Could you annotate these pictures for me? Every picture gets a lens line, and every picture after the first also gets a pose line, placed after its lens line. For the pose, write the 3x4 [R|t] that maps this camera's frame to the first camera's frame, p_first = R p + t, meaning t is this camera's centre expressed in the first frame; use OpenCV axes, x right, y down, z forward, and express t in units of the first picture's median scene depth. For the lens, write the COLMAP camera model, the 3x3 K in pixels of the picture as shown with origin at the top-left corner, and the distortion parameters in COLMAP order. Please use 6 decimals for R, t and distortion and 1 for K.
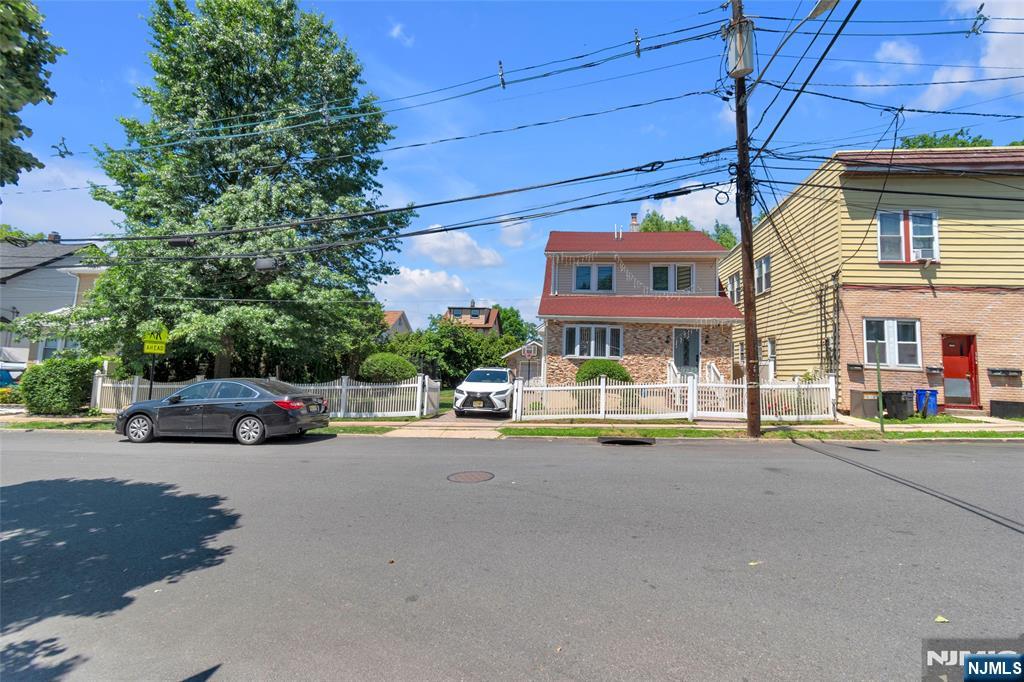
lens RADIAL K [[461.5, 0, 537.5], [0, 461.5, 344.7], [0, 0, 1]] dist [-0.000301, 0.000180]
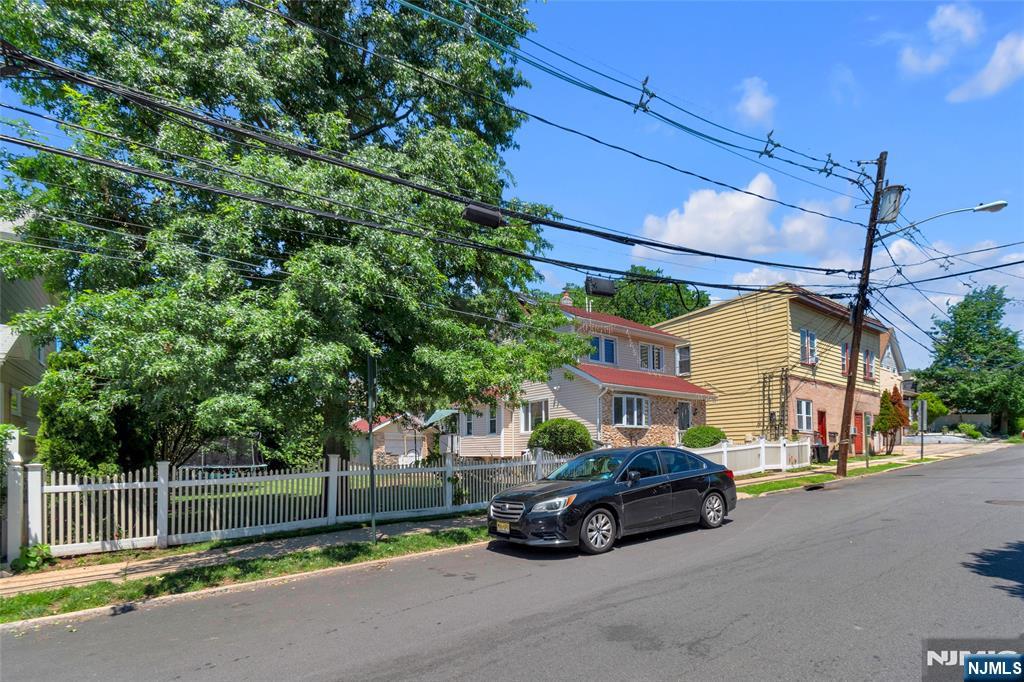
lens RADIAL K [[482.0, 0, 512.6], [0, 482.0, 456.0], [0, 0, 1]] dist [-0.000672, 0.000155]
pose [[0.732909, -0.039266, 0.679192, -0.861637], [-0.005221, 0.997979, 0.063330, 0.027480], [-0.680306, -0.049961, 0.731223, 0.385761]]
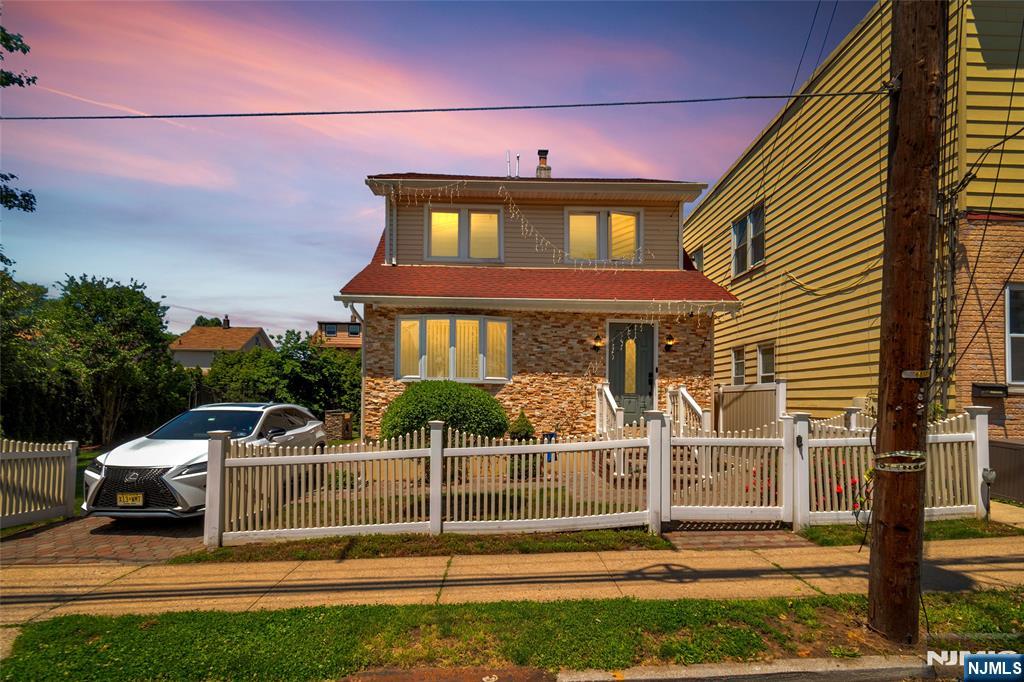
lens RADIAL K [[469.7, 0, 530.0], [0, 469.7, 400.8], [0, 0, 1]] dist [-0.001517, -0.000153]
pose [[0.990016, -0.017967, 0.139806, 0.133698], [0.009773, 0.998206, 0.059072, 0.021455], [-0.140616, -0.057116, 0.988415, 0.486774]]
